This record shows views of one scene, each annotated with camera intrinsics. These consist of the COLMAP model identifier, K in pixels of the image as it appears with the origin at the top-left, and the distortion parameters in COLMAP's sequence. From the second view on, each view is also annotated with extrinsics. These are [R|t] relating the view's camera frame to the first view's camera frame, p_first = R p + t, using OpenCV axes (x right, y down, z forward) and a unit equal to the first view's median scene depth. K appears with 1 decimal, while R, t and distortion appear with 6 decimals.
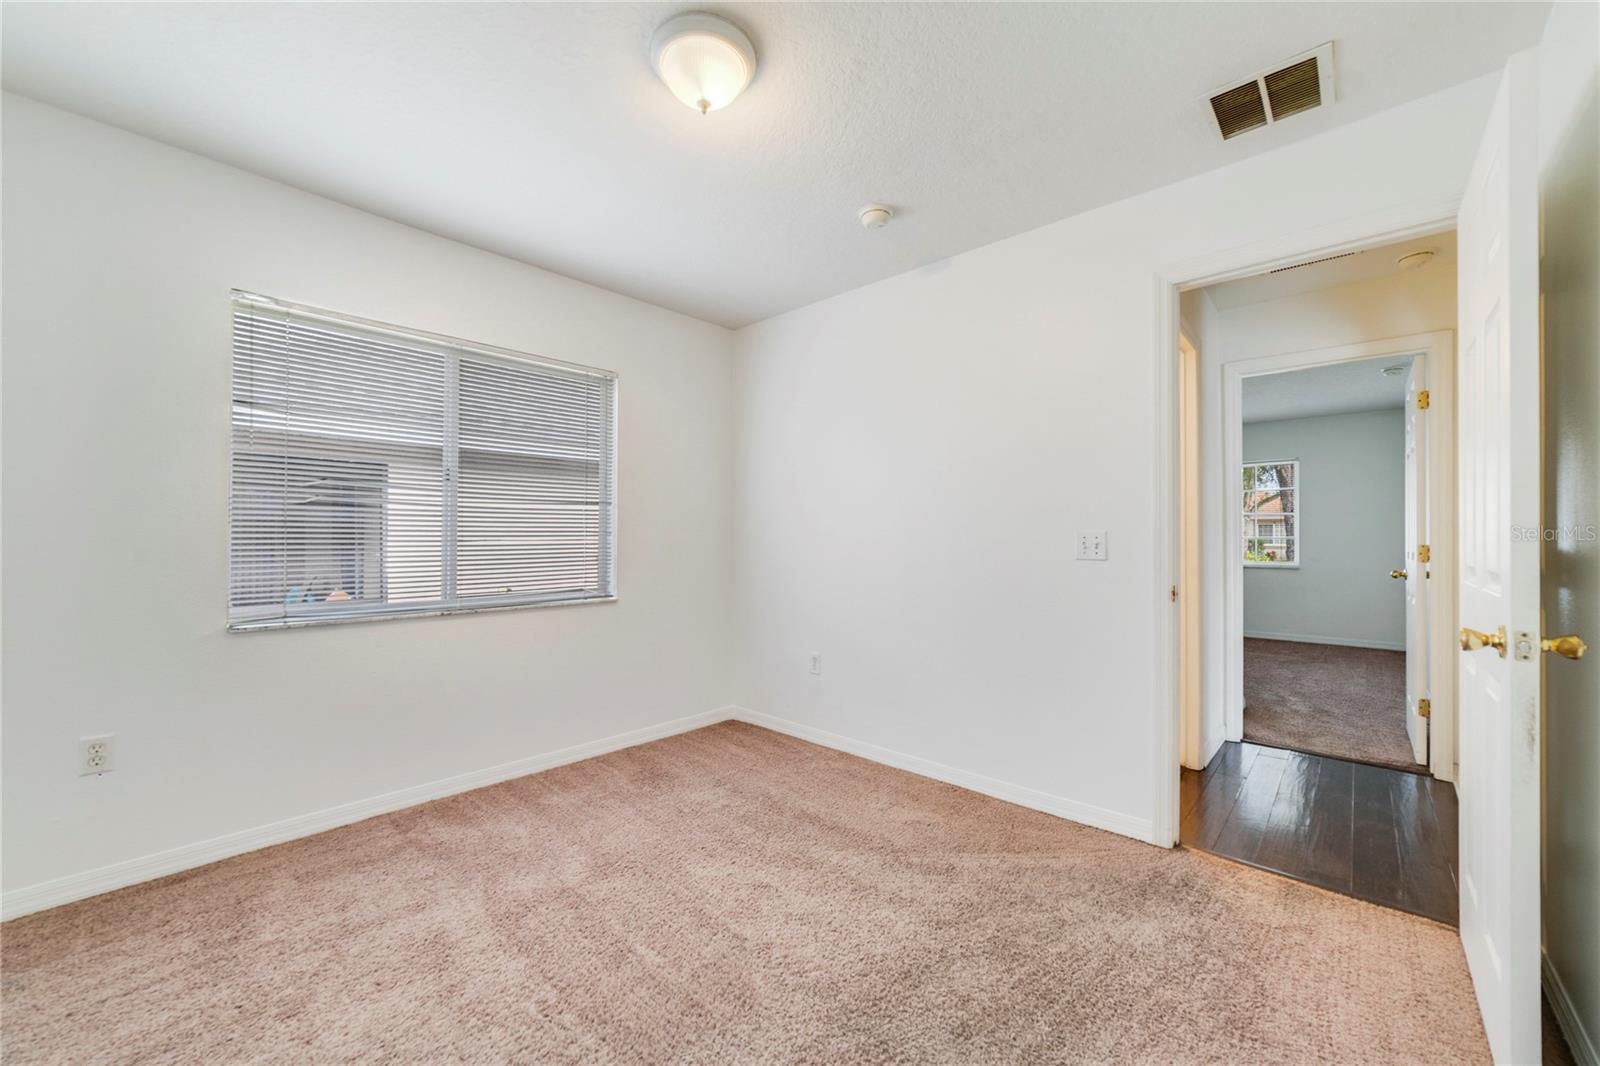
lens RADIAL K [[620.7, 0, 804.7], [0, 620.7, 534.6], [0, 0, 1]] dist [-0.004963, 0.001160]
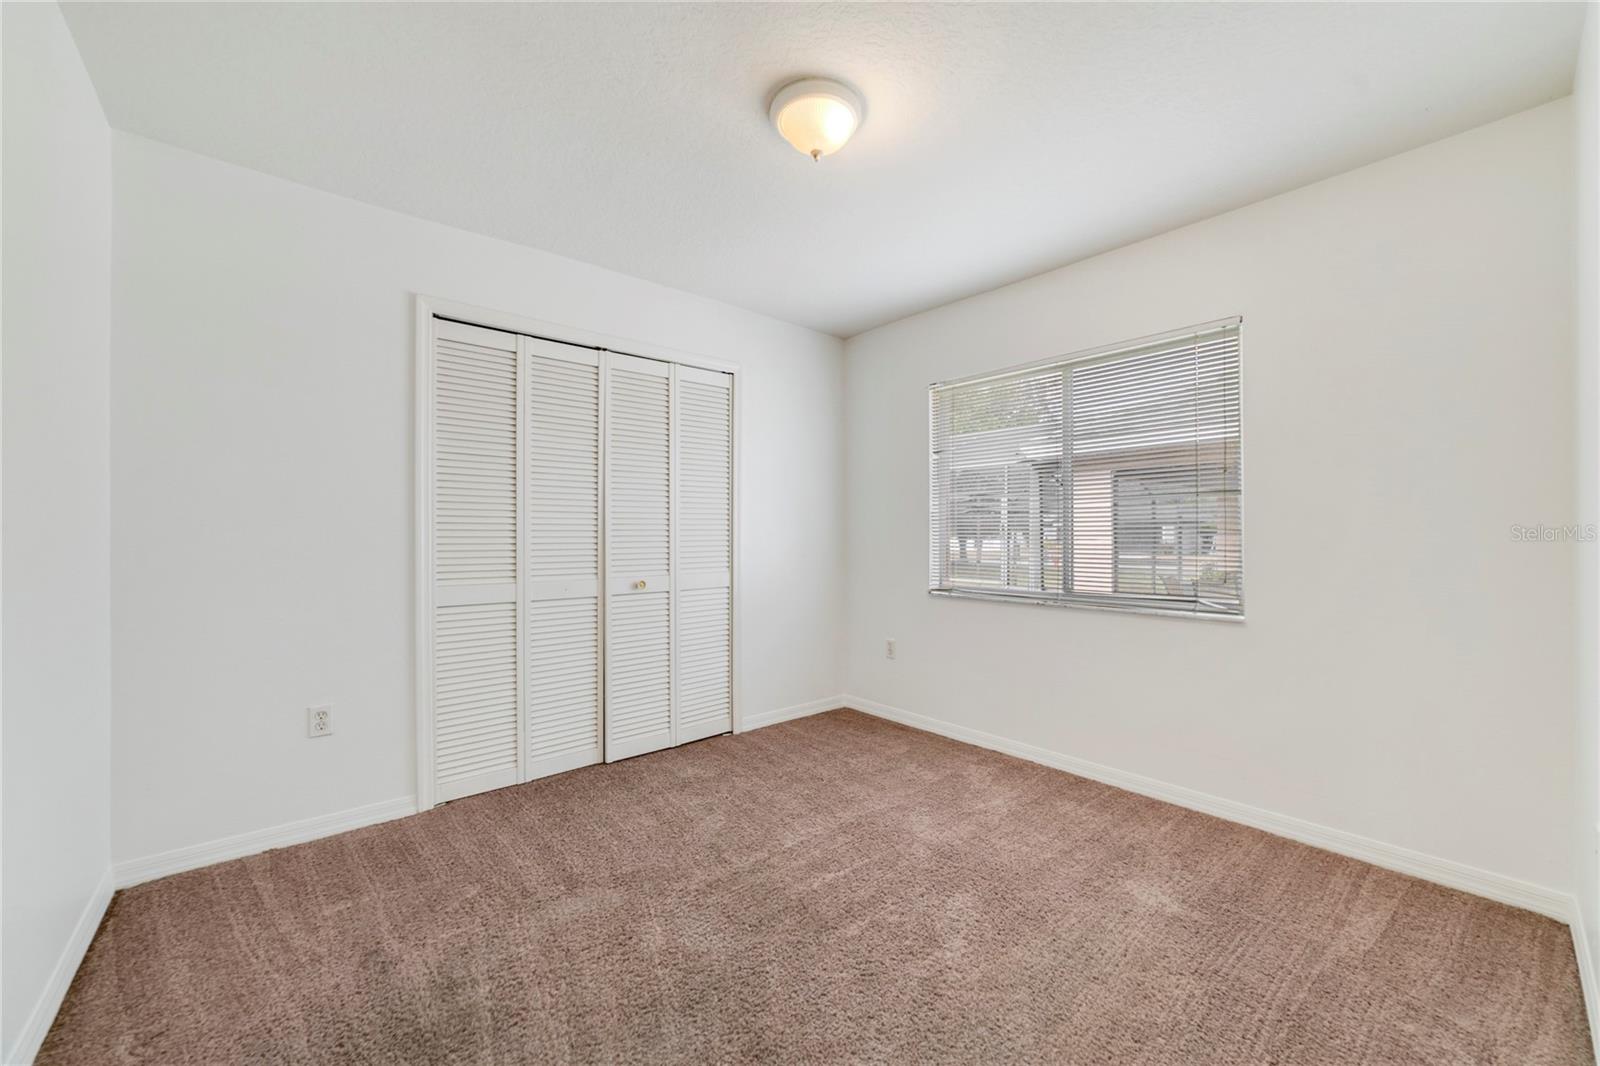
lens RADIAL K [[620.7, 0, 804.7], [0, 620.7, 534.6], [0, 0, 1]] dist [-0.004963, 0.001160]
pose [[-0.114564, -0.006444, -0.993395, 0.652185], [0.001140, 0.999977, -0.006618, 0.007812], [0.993415, -0.001891, -0.114554, 0.749849]]
